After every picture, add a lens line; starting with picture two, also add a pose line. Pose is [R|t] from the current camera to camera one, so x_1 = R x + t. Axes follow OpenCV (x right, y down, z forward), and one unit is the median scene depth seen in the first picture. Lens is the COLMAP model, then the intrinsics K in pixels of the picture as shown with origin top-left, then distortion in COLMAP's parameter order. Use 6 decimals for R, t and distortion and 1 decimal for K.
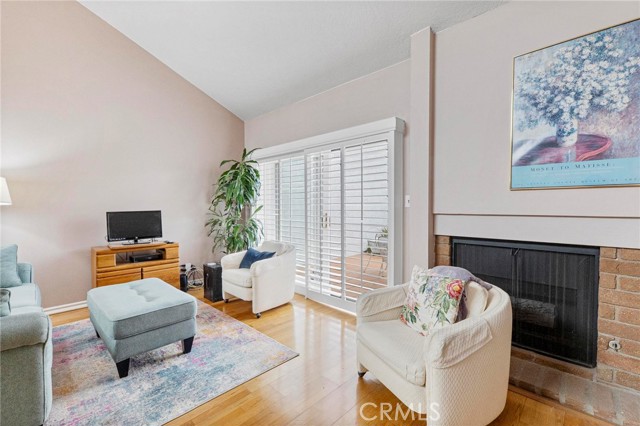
lens RADIAL K [[283.5, 0, 317.7], [0, 283.5, 211.6], [0, 0, 1]] dist [0.006160, 0.000302]
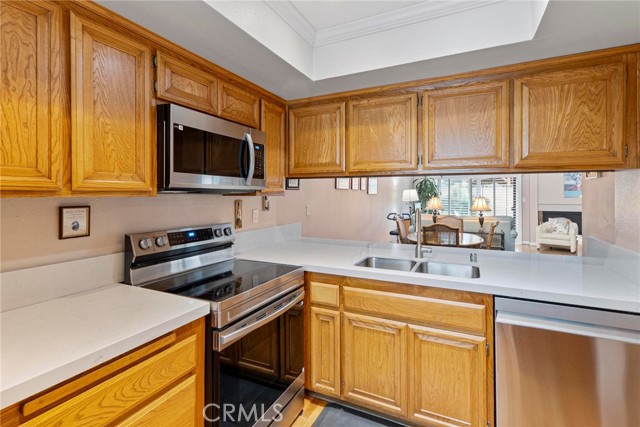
lens RADIAL K [[305.9, 0, 312.8], [0, 305.9, 196.6], [0, 0, 1]] dist [0.004335, 0.000626]
pose [[0.956587, 0.000870, 0.291446, -2.299312], [0.005597, 0.999756, -0.021354, -0.009854], [-0.291394, 0.022059, 0.956349, -1.159808]]
